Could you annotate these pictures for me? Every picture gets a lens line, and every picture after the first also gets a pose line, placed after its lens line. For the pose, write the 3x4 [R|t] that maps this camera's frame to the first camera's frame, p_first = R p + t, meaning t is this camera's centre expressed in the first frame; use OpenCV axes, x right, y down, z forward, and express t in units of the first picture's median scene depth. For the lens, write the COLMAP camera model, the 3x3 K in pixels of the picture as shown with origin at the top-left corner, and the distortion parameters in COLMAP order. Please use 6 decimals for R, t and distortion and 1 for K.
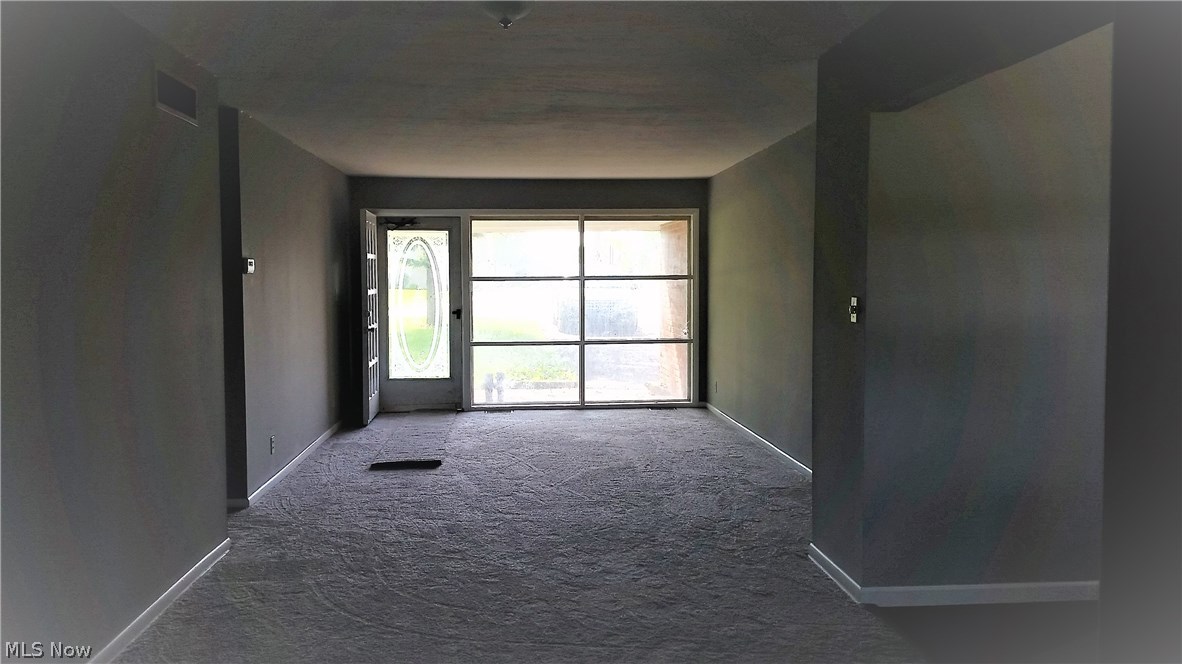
lens RADIAL K [[962.0, 0, 594.4], [0, 962.0, 335.0], [0, 0, 1]] dist [0.091093, -0.210267]
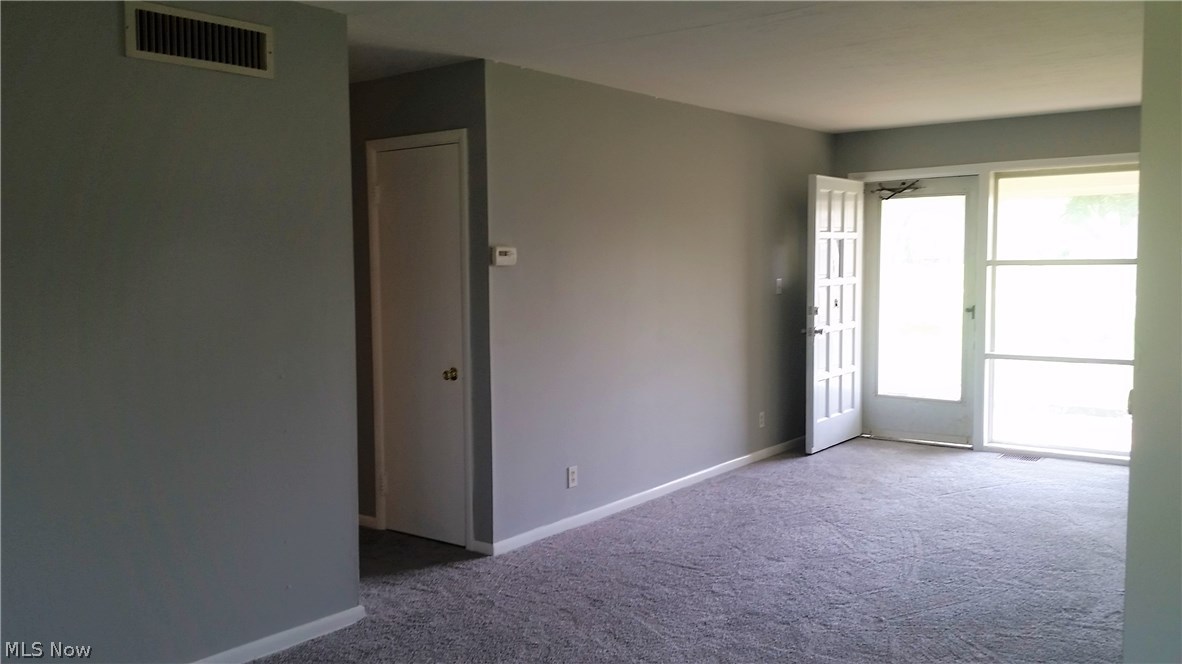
lens RADIAL K [[962.0, 0, 589.9], [0, 962.0, 326.8], [0, 0, 1]] dist [0.091093, -0.210267]
pose [[0.723131, 0.042389, -0.689408, 0.149987], [-0.031857, 0.999100, 0.028016, -0.022552], [0.689975, 0.001703, 0.723831, 0.290434]]
